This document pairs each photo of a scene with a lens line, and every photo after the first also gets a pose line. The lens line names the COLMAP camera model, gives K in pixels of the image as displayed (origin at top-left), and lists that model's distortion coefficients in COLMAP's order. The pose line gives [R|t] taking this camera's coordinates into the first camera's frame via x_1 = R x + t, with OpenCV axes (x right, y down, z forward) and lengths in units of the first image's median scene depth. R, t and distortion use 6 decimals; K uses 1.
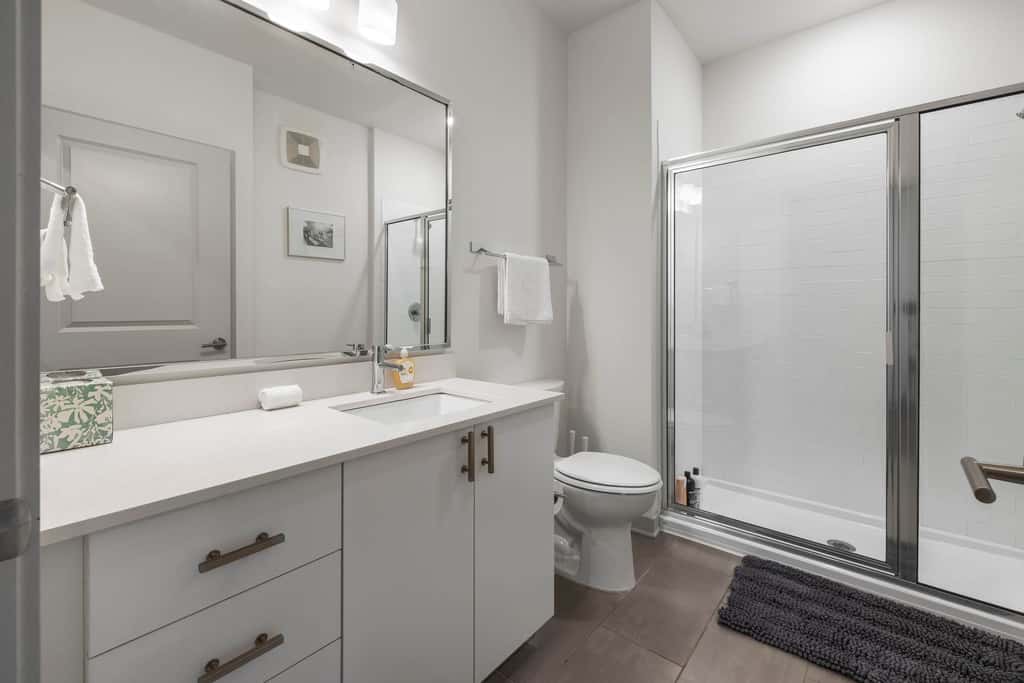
lens RADIAL K [[451.9, 0, 508.1], [0, 451.9, 308.8], [0, 0, 1]] dist [-0.000975, 0.000306]
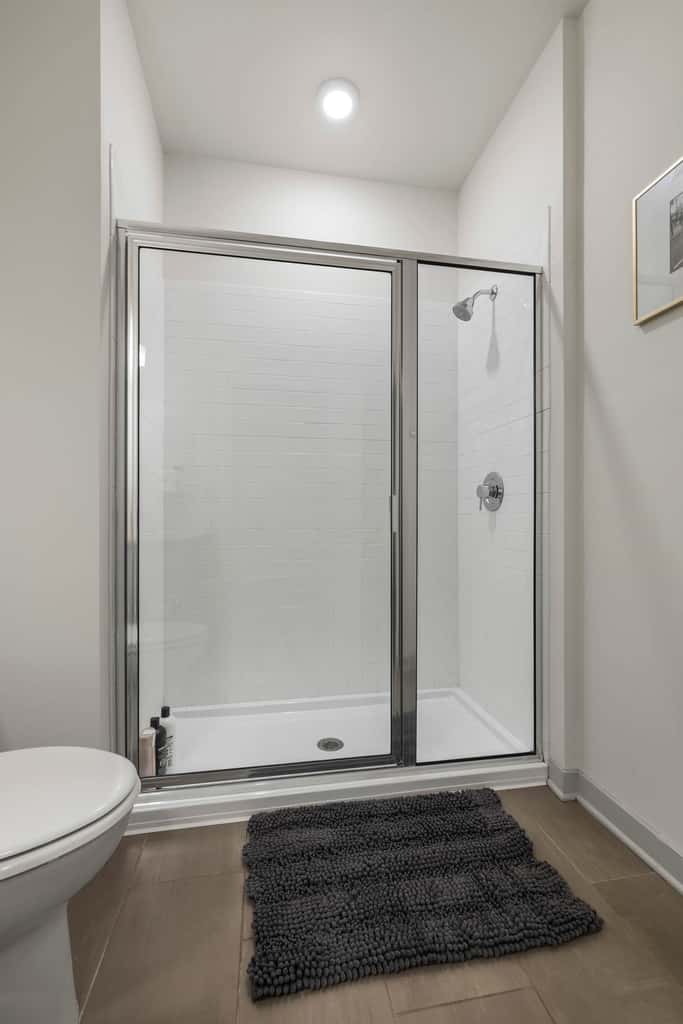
lens RADIAL K [[451.9, 0, 351.3], [0, 451.9, 510.0], [0, 0, 1]] dist [-0.000975, 0.000306]
pose [[0.637522, 0.000548, 0.770432, 0.098562], [-0.001333, 0.999999, 0.000392, 0.078137], [-0.770431, -0.001277, 0.637522, 0.486238]]
